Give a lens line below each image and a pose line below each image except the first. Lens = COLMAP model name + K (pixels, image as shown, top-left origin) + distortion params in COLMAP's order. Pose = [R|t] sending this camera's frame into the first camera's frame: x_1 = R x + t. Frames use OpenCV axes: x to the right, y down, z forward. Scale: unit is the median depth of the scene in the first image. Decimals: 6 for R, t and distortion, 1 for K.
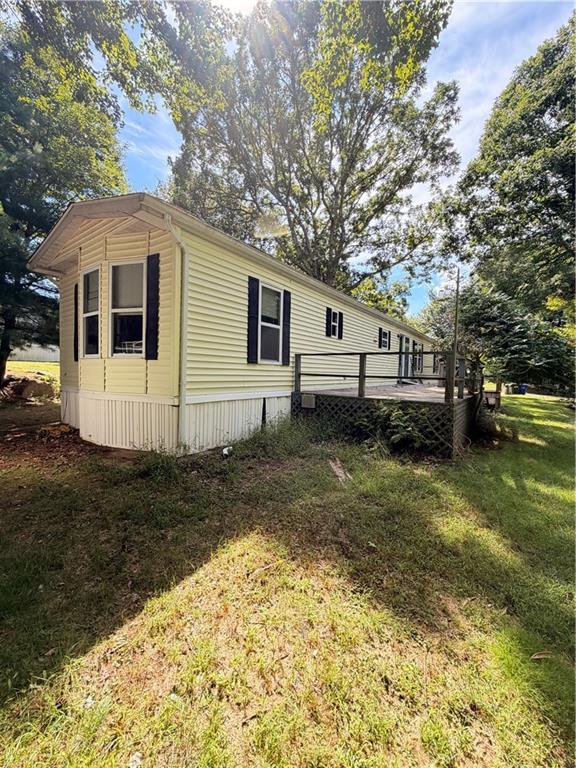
lens RADIAL K [[303.1, 0, 288.0], [0, 303.1, 384.9], [0, 0, 1]] dist [-0.006383, -0.000938]
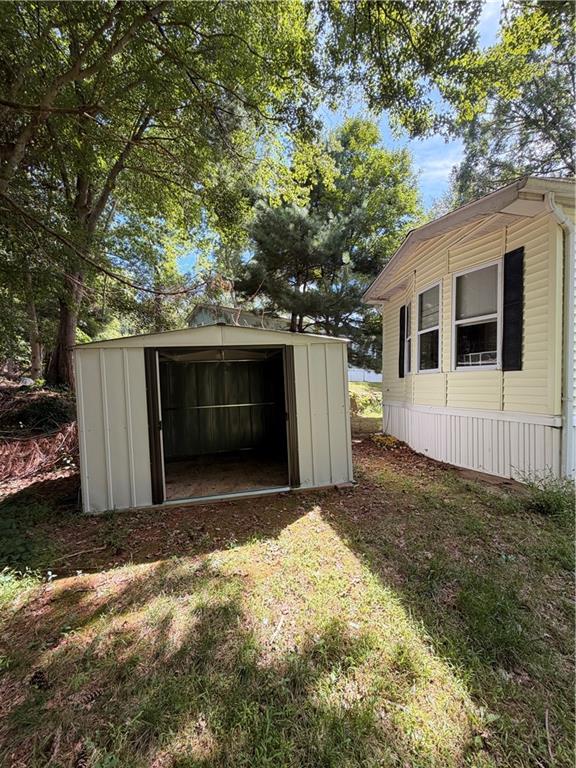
lens RADIAL K [[303.1, 0, 284.8], [0, 303.1, 384.7], [0, 0, 1]] dist [-0.006383, -0.000938]
pose [[0.686166, -0.016901, -0.727248, -0.211581], [-0.028958, 0.998303, -0.050523, 0.013820], [0.726868, 0.055727, 0.684512, -0.039227]]
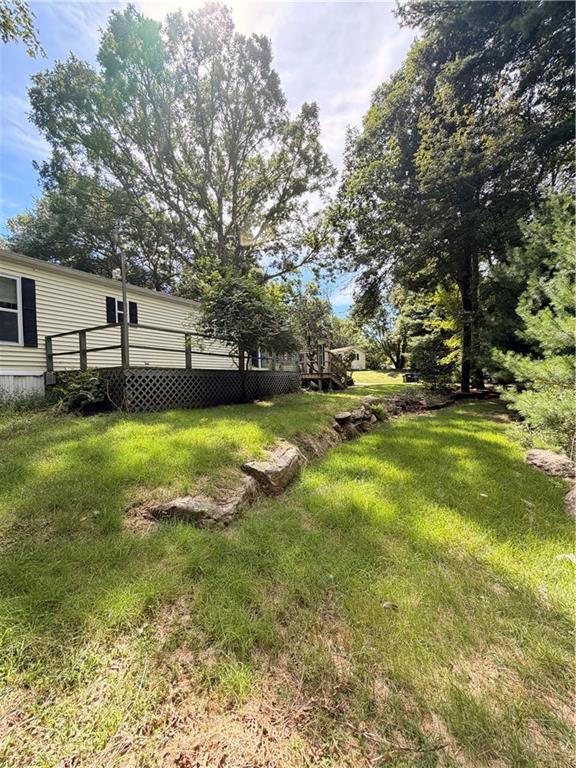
lens RADIAL K [[303.1, 0, 291.7], [0, 303.1, 380.3], [0, 0, 1]] dist [-0.006383, -0.000938]
pose [[0.993172, -0.046392, 0.107042, 0.872980], [0.050065, 0.998237, -0.031883, 0.148528], [-0.105375, 0.037025, 0.993743, -0.179440]]
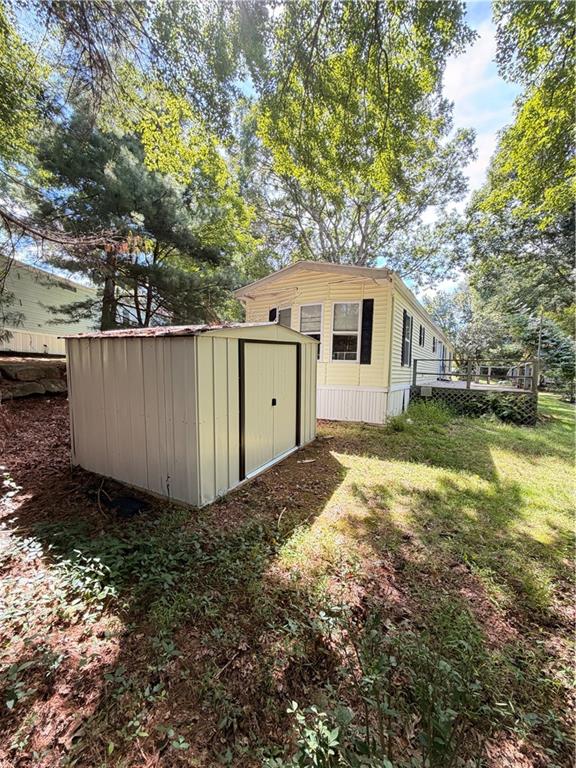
lens RADIAL K [[303.1, 0, 287.4], [0, 303.1, 382.5], [0, 0, 1]] dist [-0.006383, -0.000938]
pose [[0.997593, 0.004613, 0.069188, -0.761395], [-0.005105, 0.999963, 0.006940, 0.003282], [-0.069154, -0.007277, 0.997579, -0.451120]]
